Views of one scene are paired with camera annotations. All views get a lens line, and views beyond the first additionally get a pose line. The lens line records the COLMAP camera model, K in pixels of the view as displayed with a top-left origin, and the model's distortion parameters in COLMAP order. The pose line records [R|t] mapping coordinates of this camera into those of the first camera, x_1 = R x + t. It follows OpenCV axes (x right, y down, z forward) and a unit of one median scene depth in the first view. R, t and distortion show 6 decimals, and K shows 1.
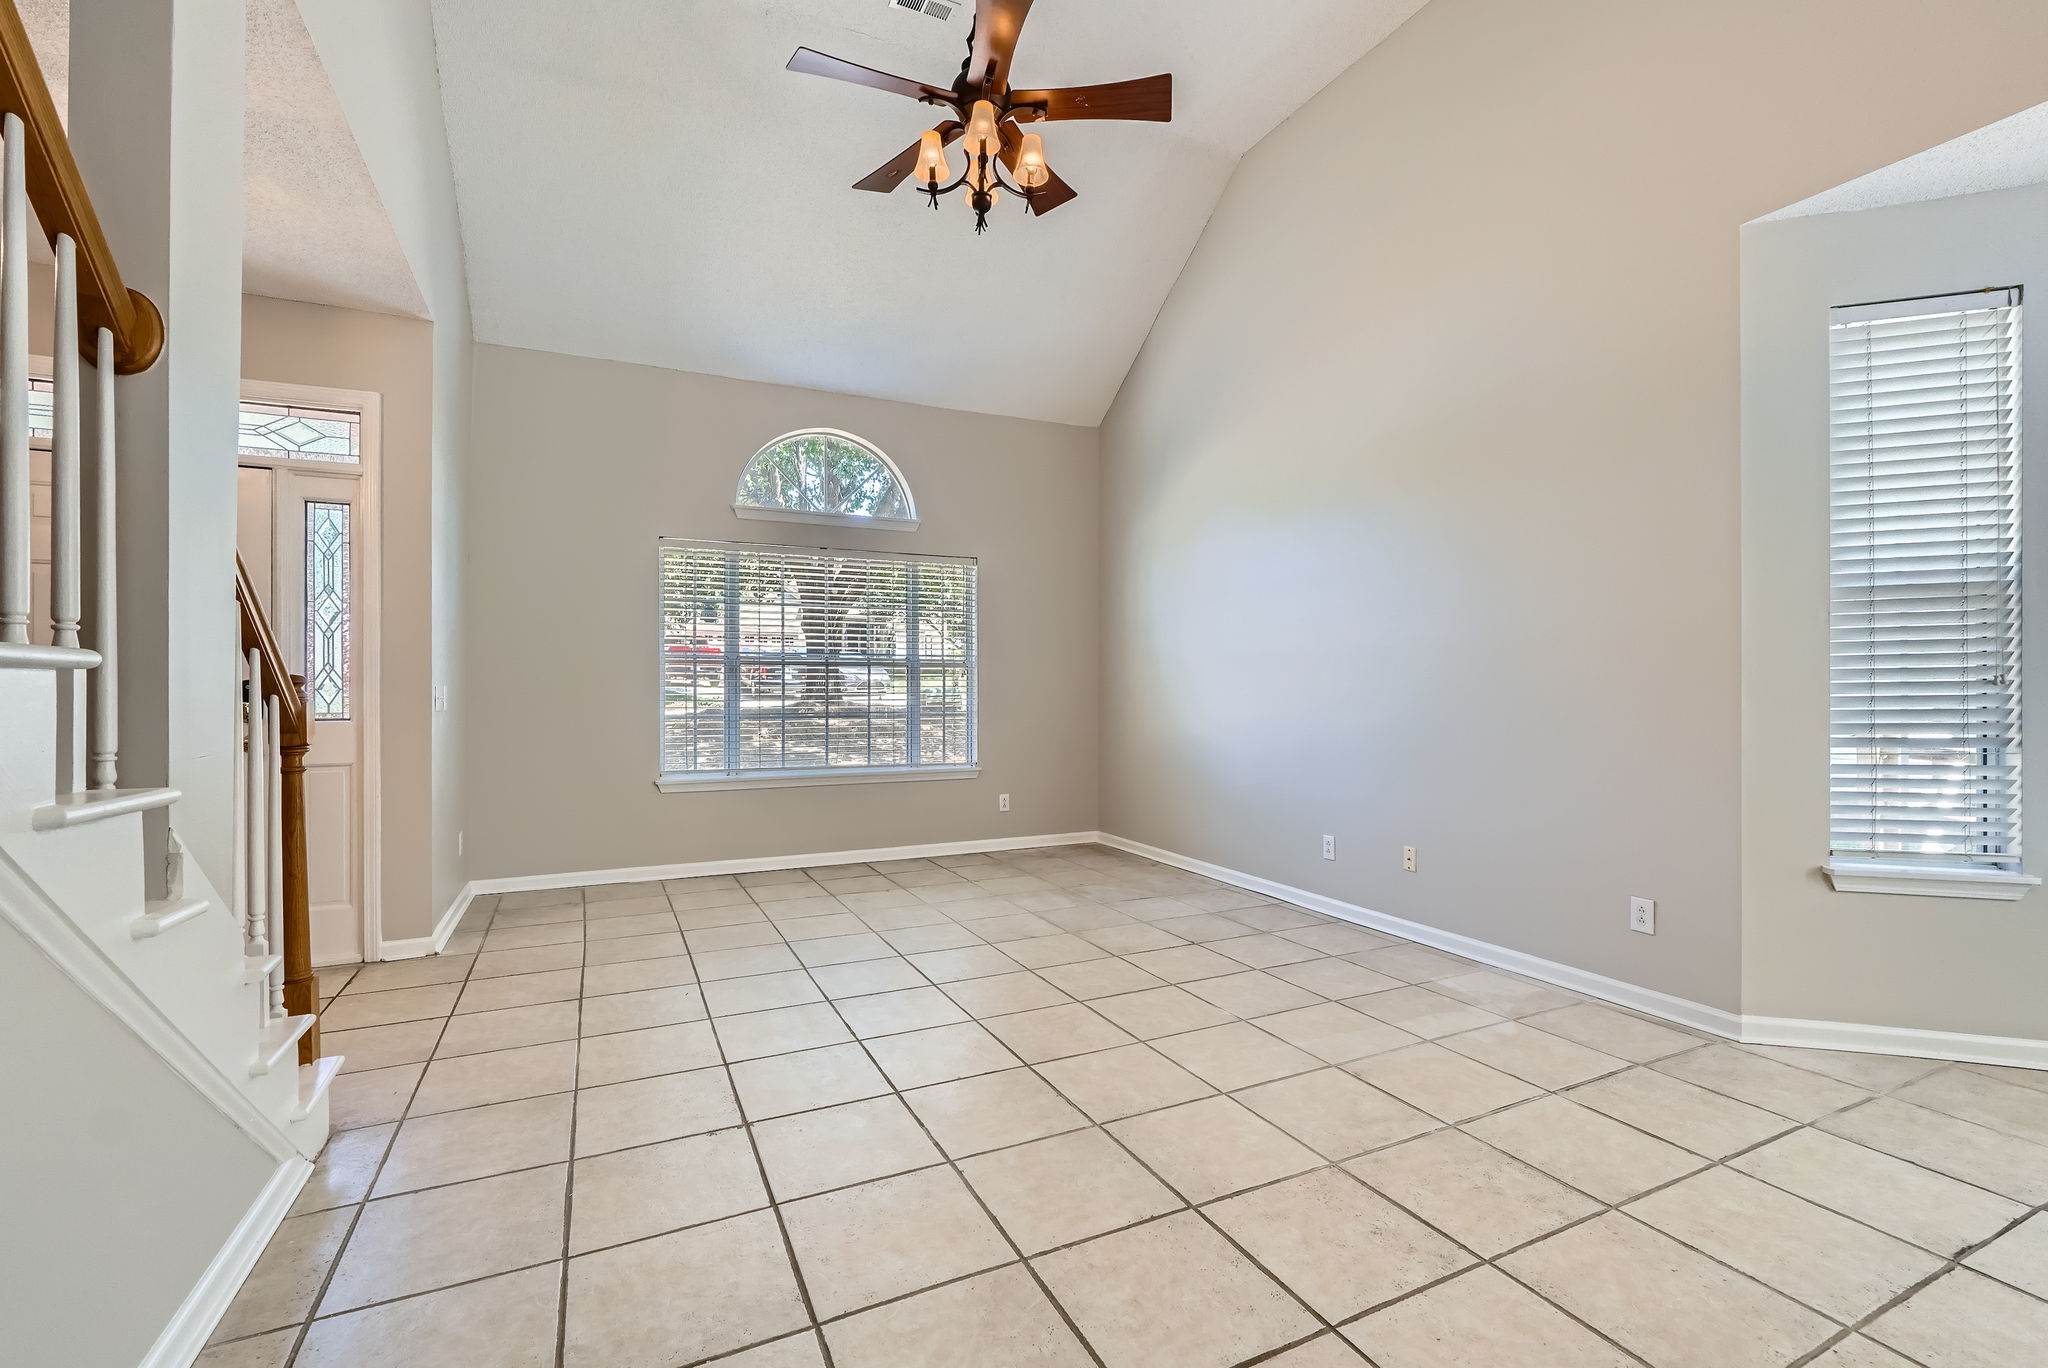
lens RADIAL K [[884.4, 0, 1022.5], [0, 884.4, 681.2], [0, 0, 1]] dist [-0.007916, 0.003234]
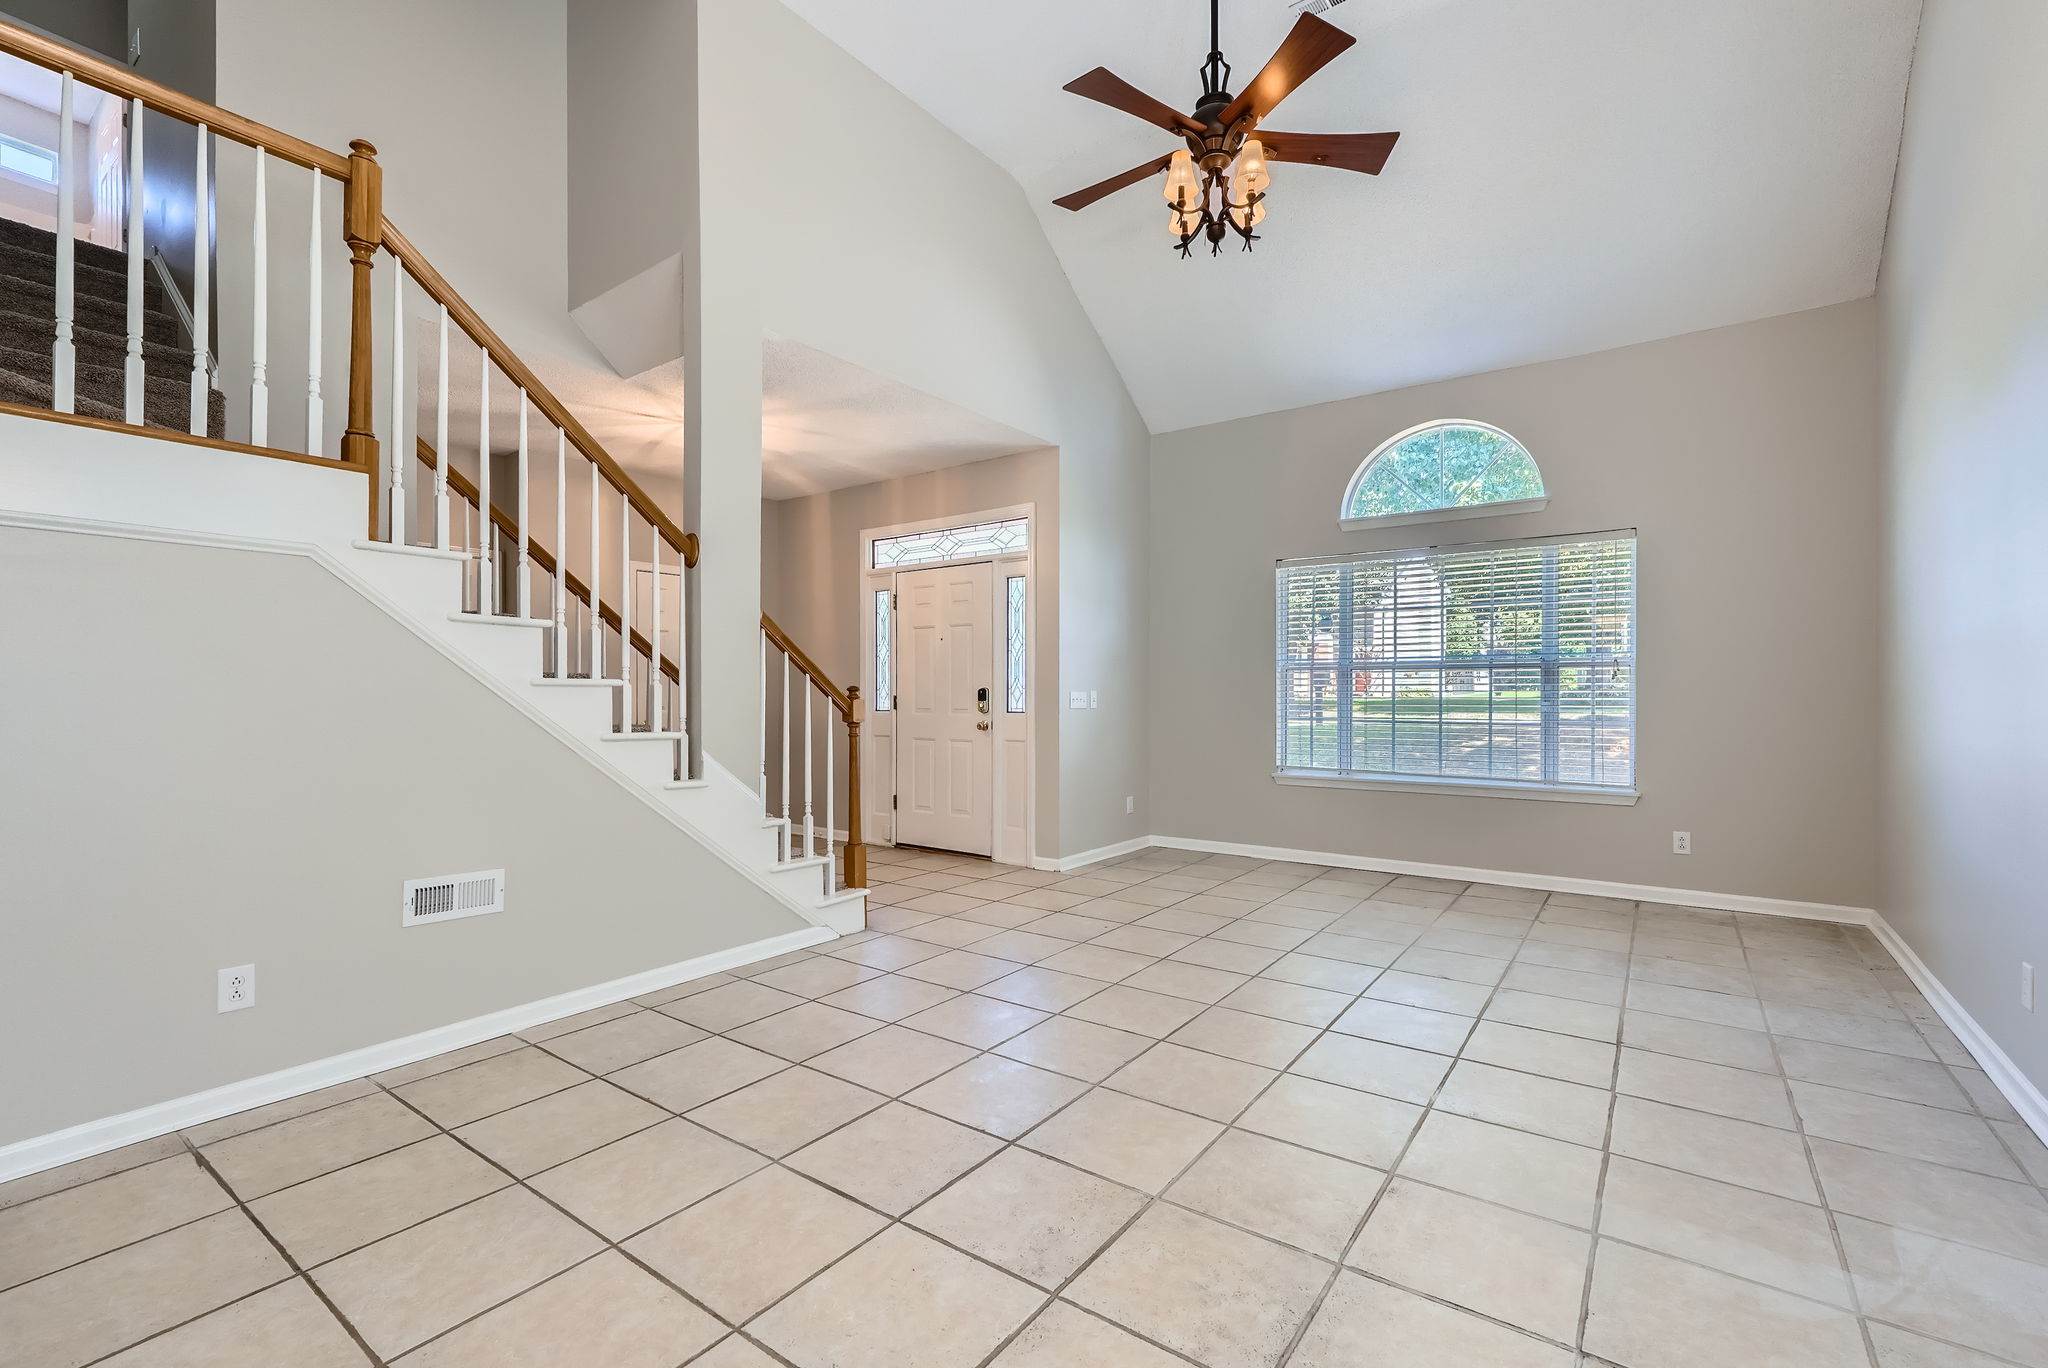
lens RADIAL K [[884.4, 0, 1029.5], [0, 884.4, 693.7], [0, 0, 1]] dist [-0.007916, 0.003234]
pose [[0.479895, 0.001743, -0.877324, 0.626921], [0.007006, 0.999959, 0.005819, 0.000873], [0.877298, -0.008939, 0.479863, 0.243614]]
